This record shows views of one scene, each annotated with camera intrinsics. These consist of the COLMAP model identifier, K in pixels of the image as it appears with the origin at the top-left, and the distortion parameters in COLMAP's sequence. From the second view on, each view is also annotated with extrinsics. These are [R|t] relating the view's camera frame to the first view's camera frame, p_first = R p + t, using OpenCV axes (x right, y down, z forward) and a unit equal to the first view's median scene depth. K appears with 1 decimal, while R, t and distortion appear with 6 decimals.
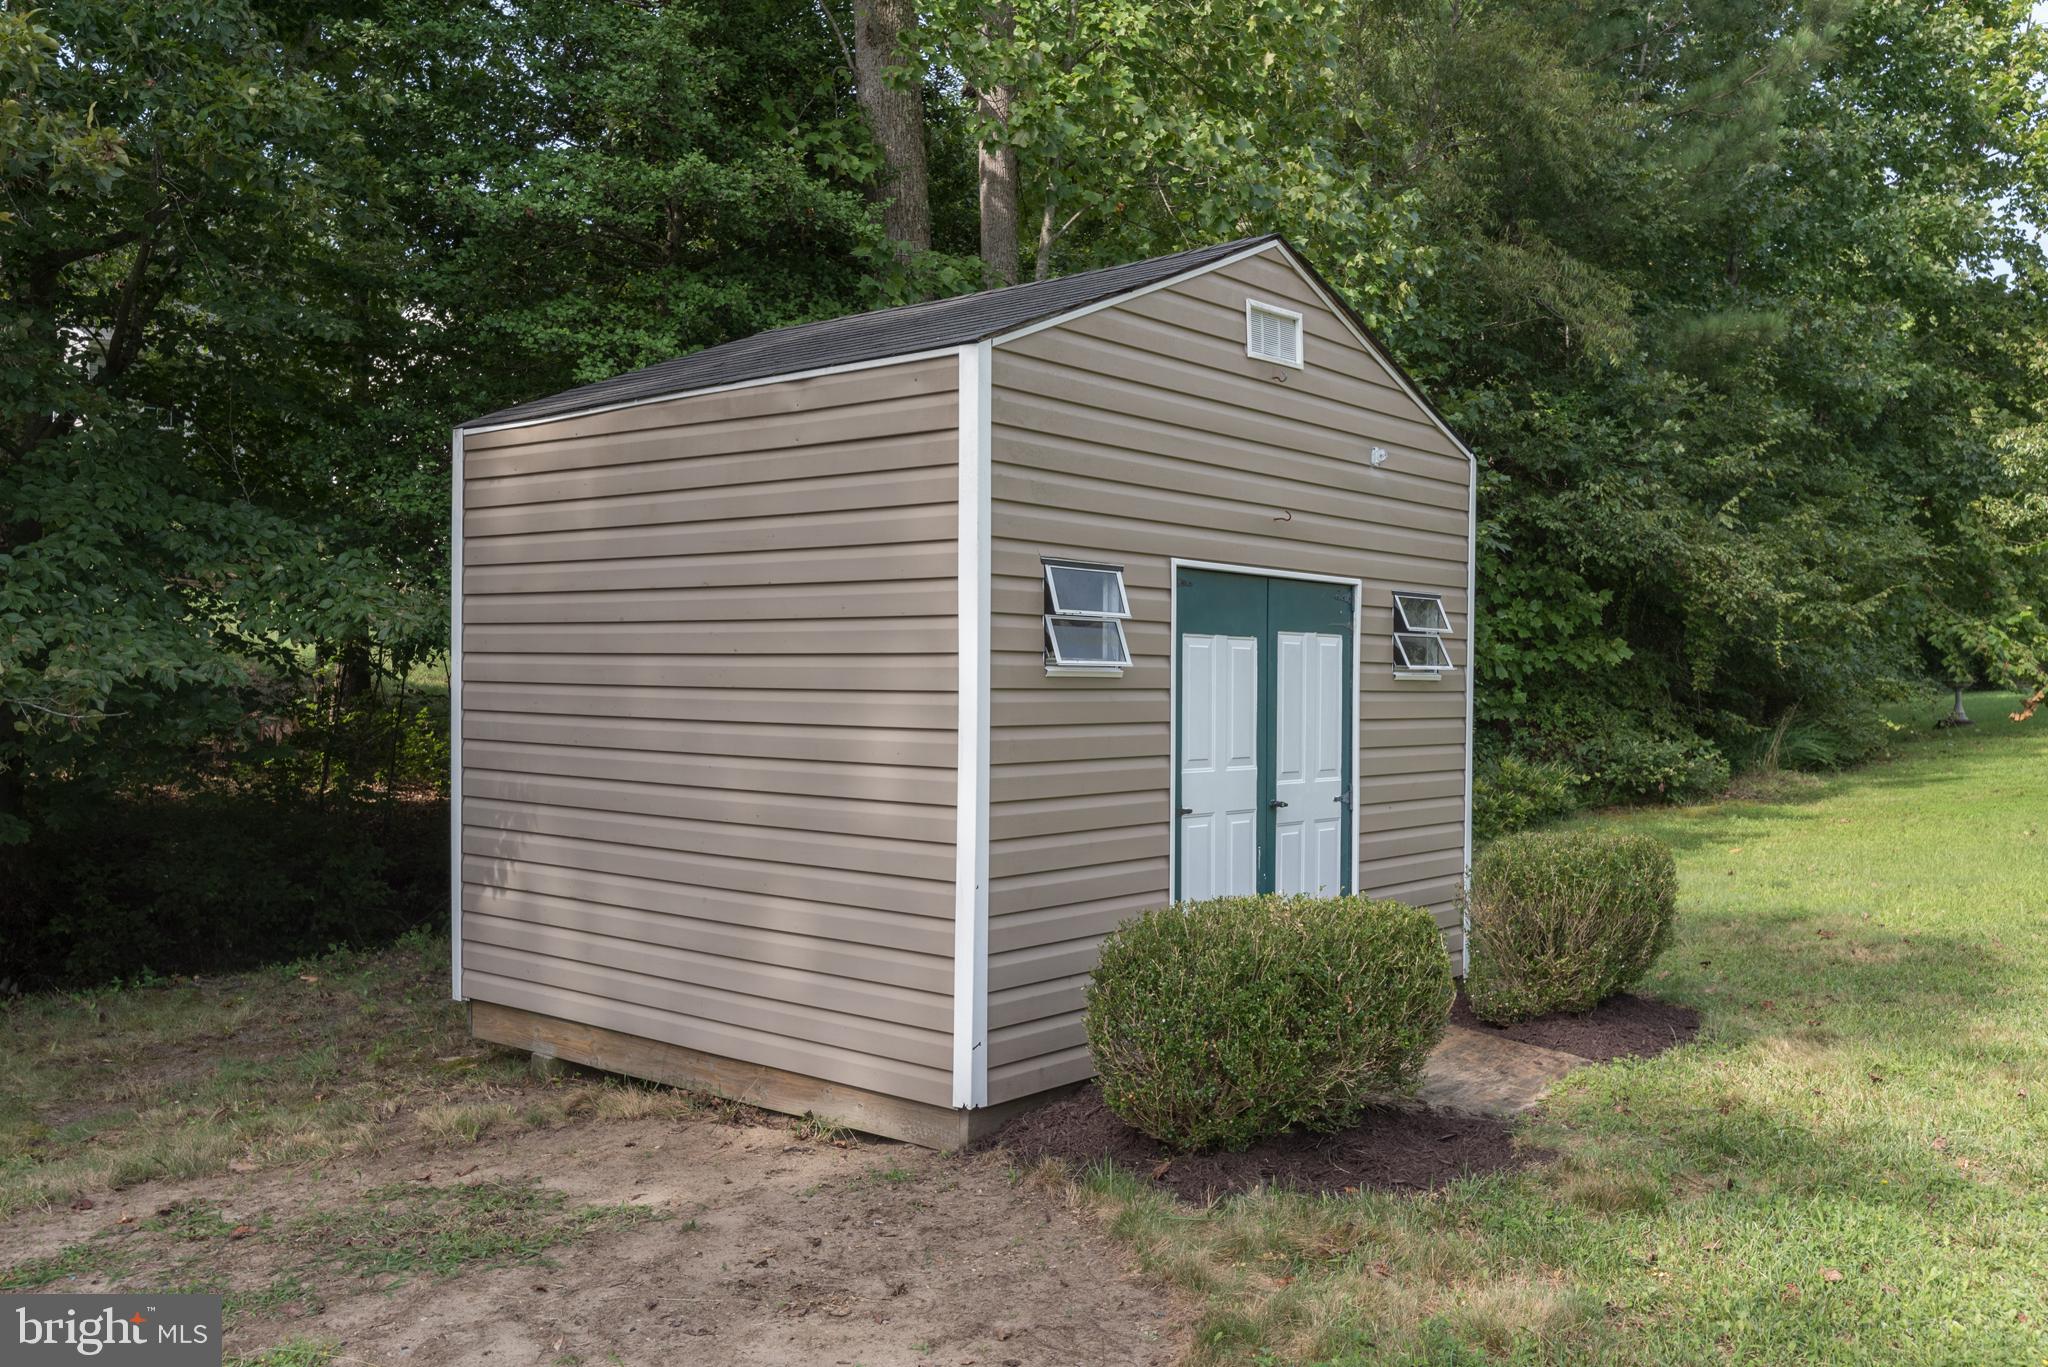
lens RADIAL K [[1730.7, 0, 969.7], [0, 1730.7, 682.2], [0, 0, 1]] dist [-0.002282, 0.001216]
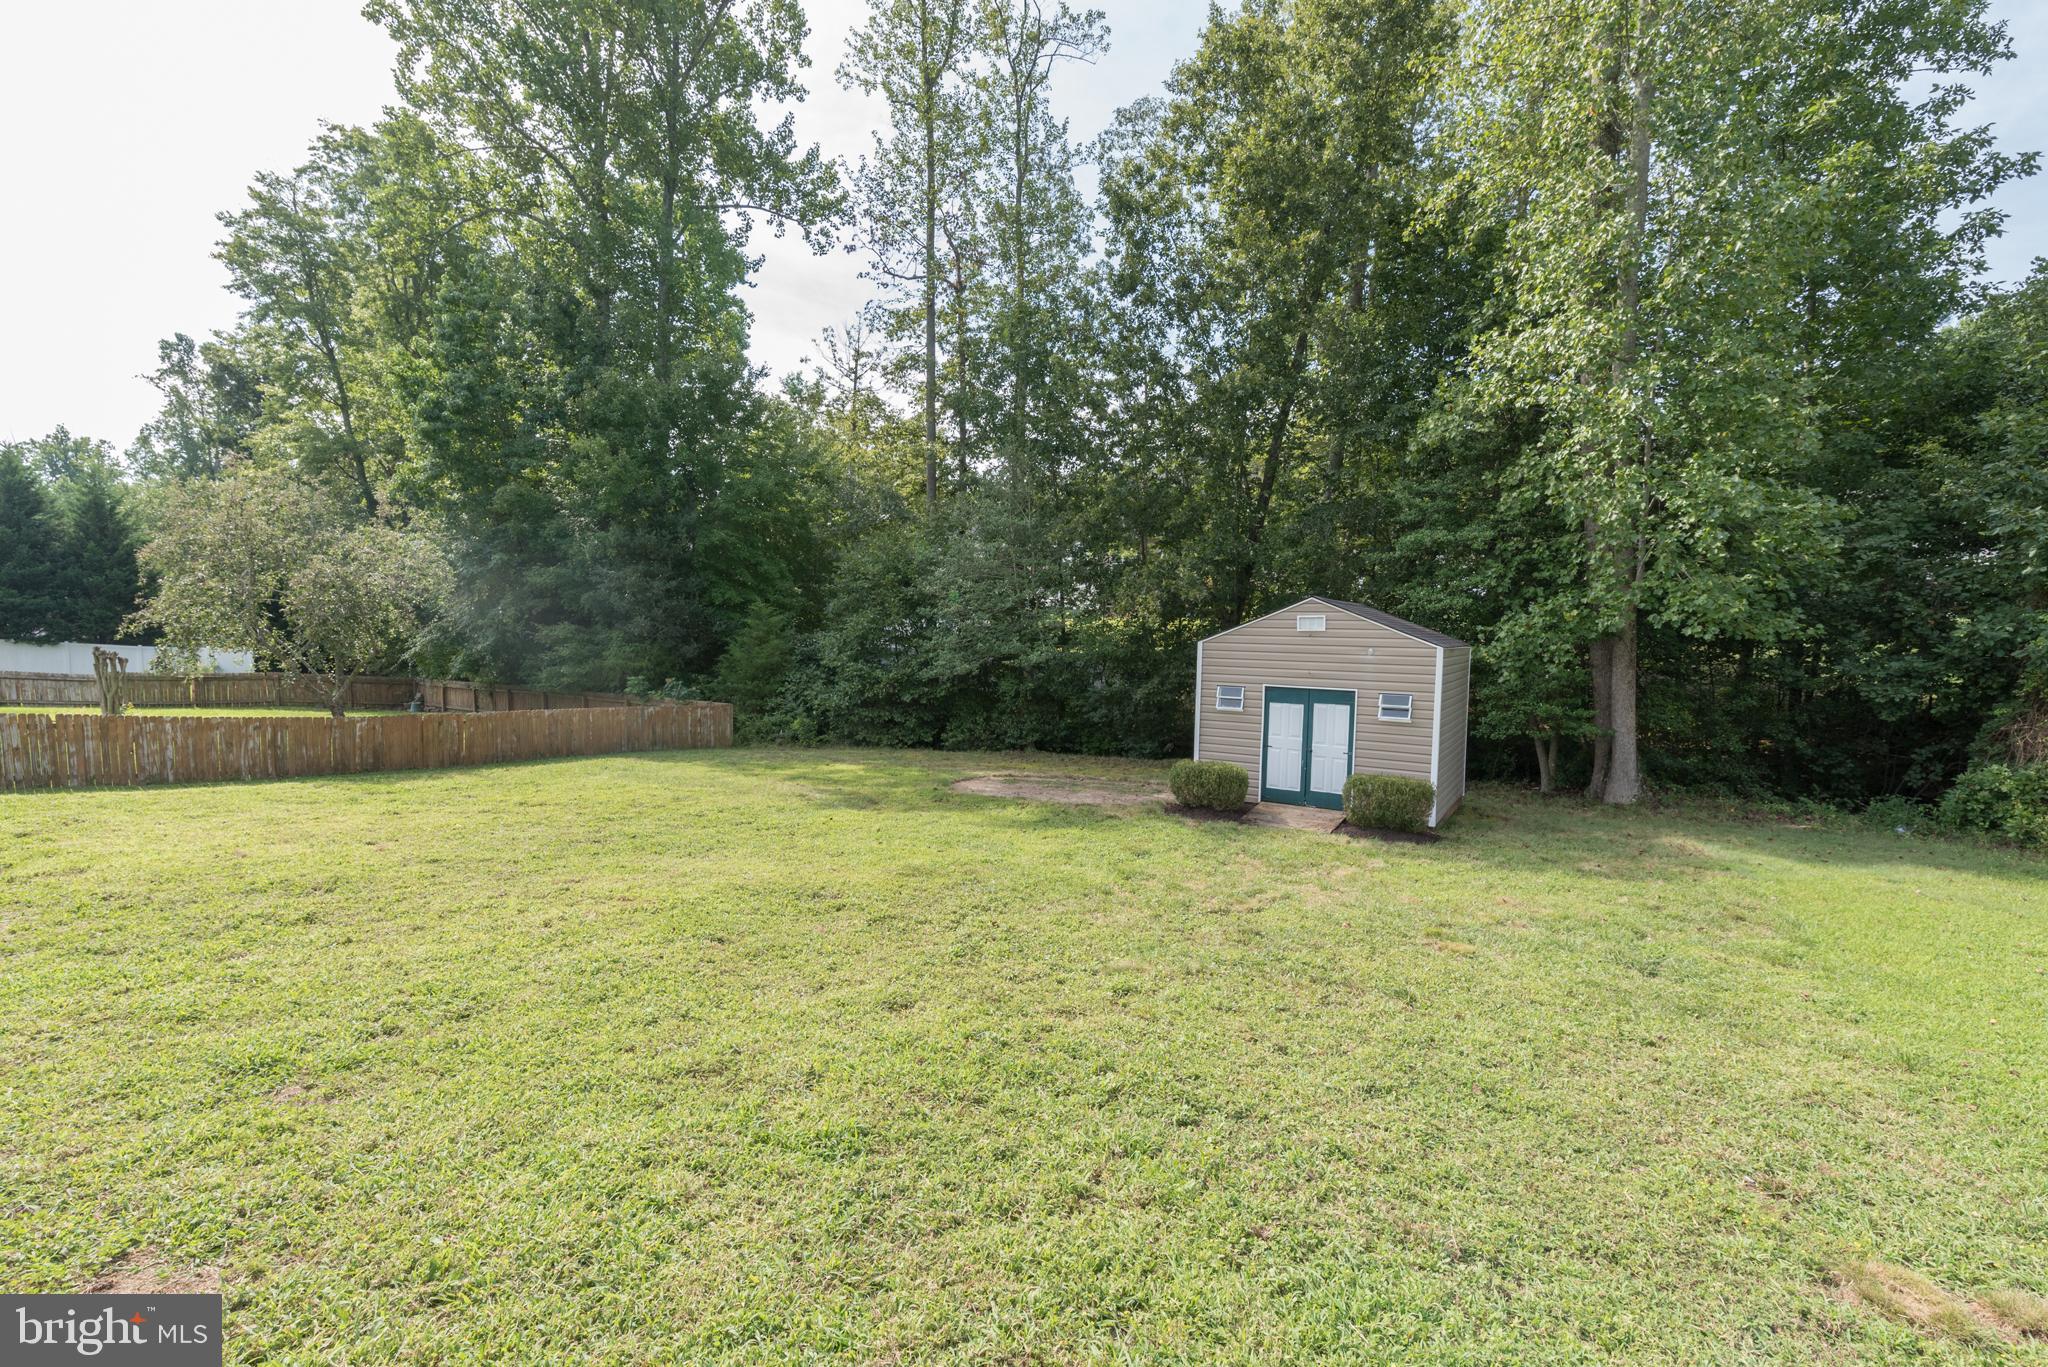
lens RADIAL K [[880.9, 0, 1024.6], [0, 880.9, 685.0], [0, 0, 1]] dist [0.002277, -0.000551]
pose [[0.123619, 0.056121, -0.990741, 1.964227], [-0.013344, 0.998403, 0.054890, -0.164169], [0.992240, 0.006435, 0.124171, 0.162650]]
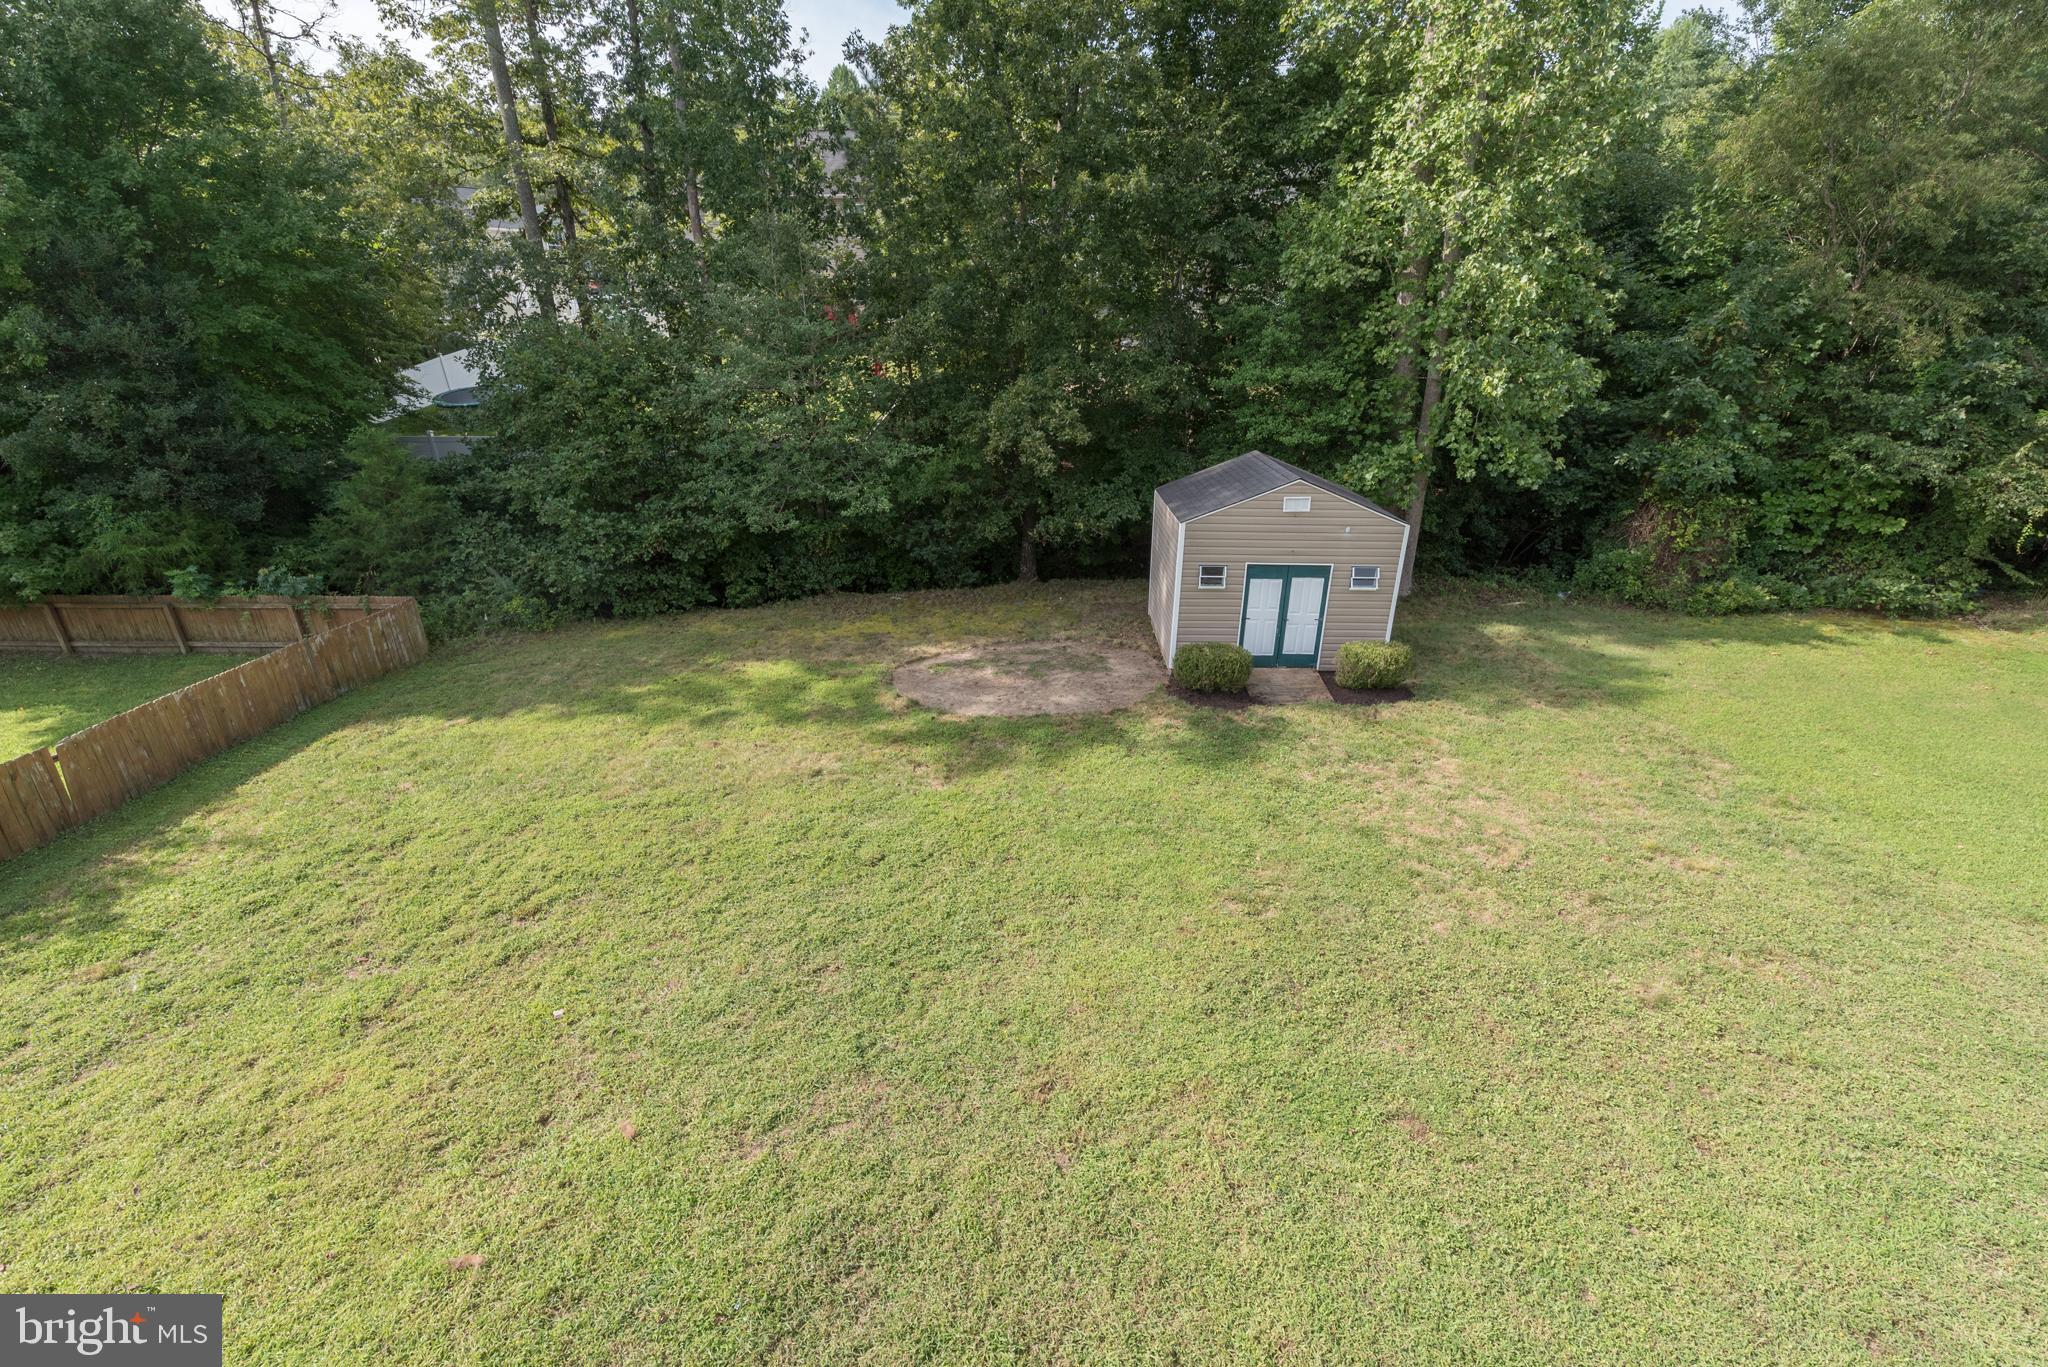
lens RADIAL K [[880.9, 0, 1024.6], [0, 880.9, 685.0], [0, 0, 1]] dist [0.002277, -0.000551]
pose [[0.641614, 0.295160, -0.707964, 1.304122], [0.002681, 0.922127, 0.386877, -0.594173], [0.767023, -0.250124, 0.590858, -0.738917]]
